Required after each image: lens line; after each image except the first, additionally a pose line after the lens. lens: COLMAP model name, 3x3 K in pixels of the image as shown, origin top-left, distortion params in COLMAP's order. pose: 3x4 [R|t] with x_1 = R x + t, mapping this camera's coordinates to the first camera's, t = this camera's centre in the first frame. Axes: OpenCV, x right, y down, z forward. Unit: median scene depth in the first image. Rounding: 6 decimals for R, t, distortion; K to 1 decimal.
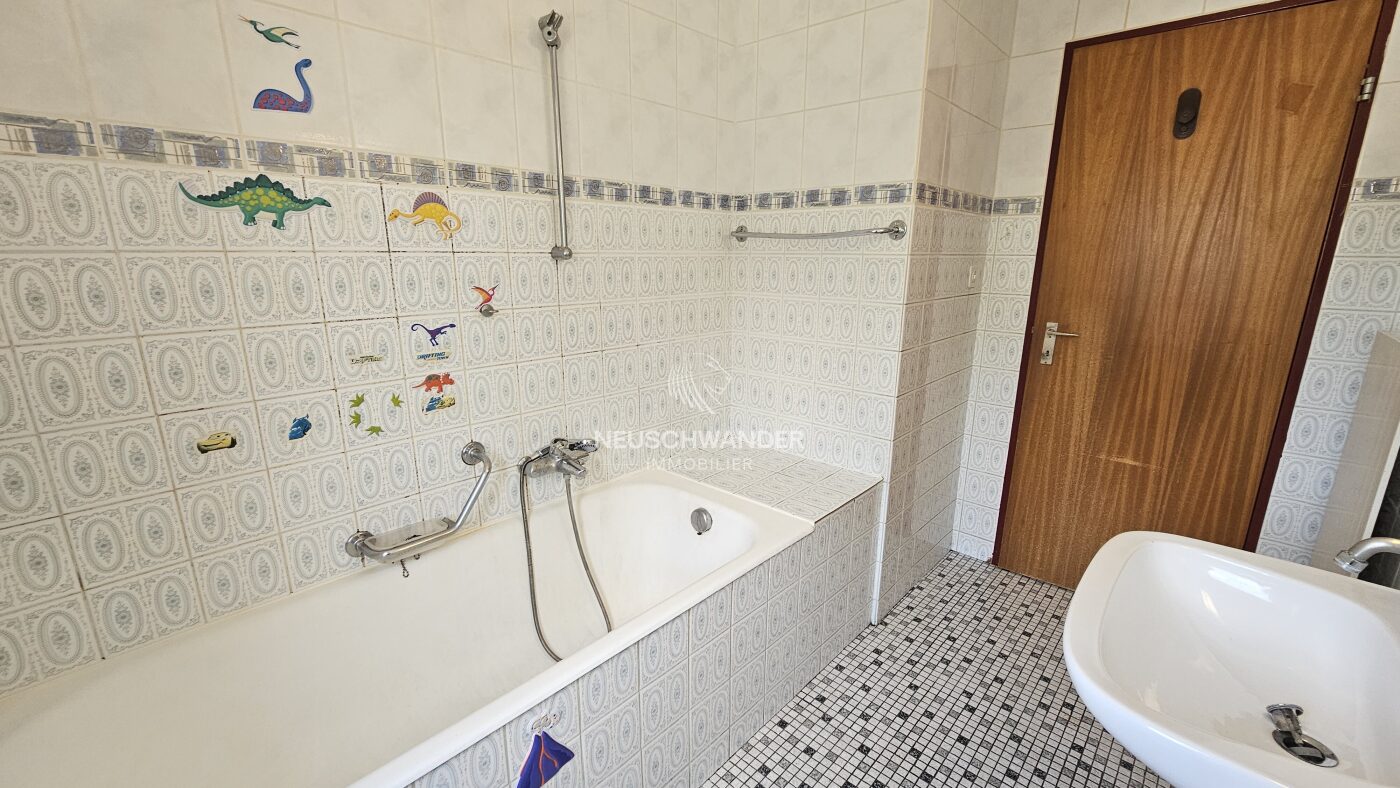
lens RADIAL K [[574.4, 0, 700.5], [0, 574.4, 400.9], [0, 0, 1]] dist [-0.008424, 0.001108]
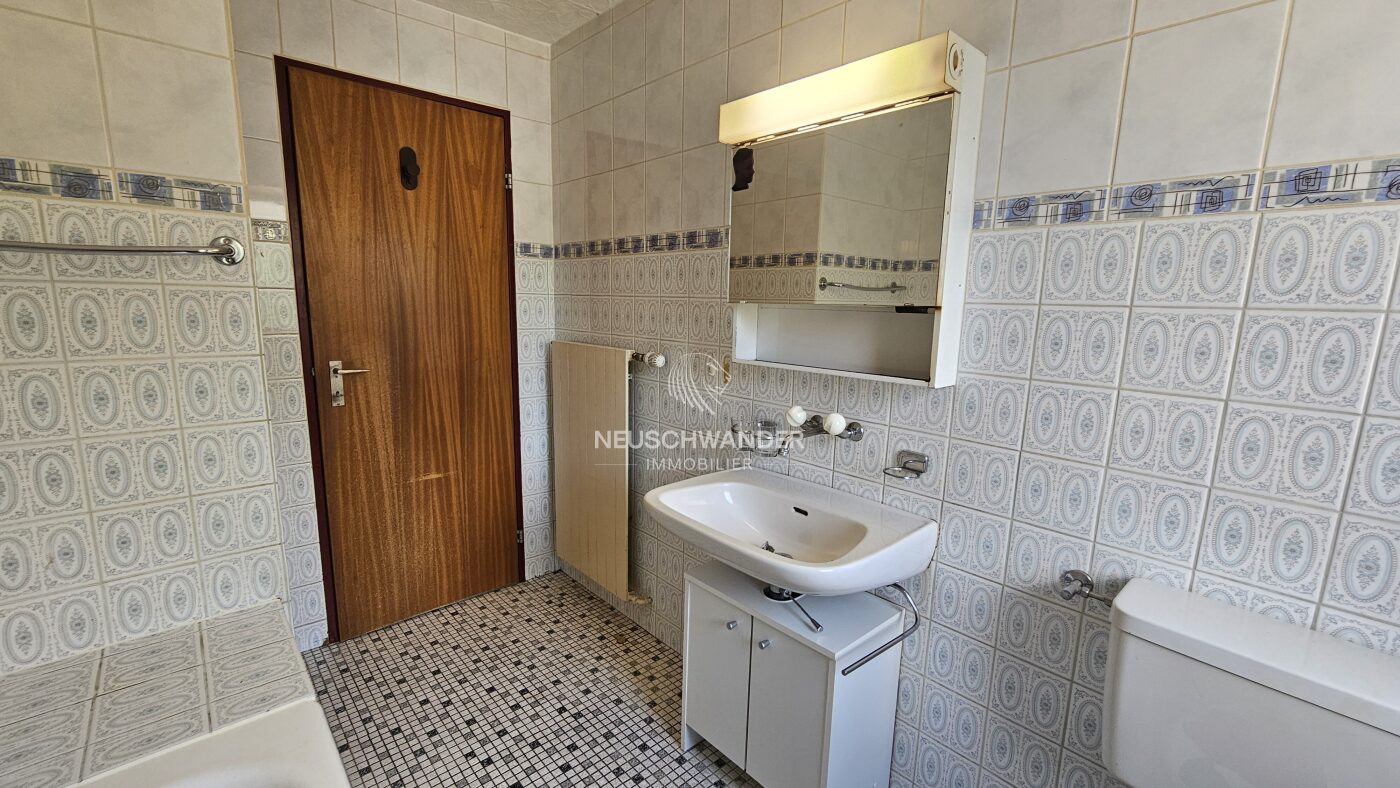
lens RADIAL K [[574.4, 0, 700.5], [0, 574.4, 400.9], [0, 0, 1]] dist [-0.008424, 0.001108]
pose [[0.083800, -0.173171, 0.981320, -0.277665], [0.219786, 0.963744, 0.151301, -0.091180], [-0.971942, 0.203002, 0.118823, 0.352804]]
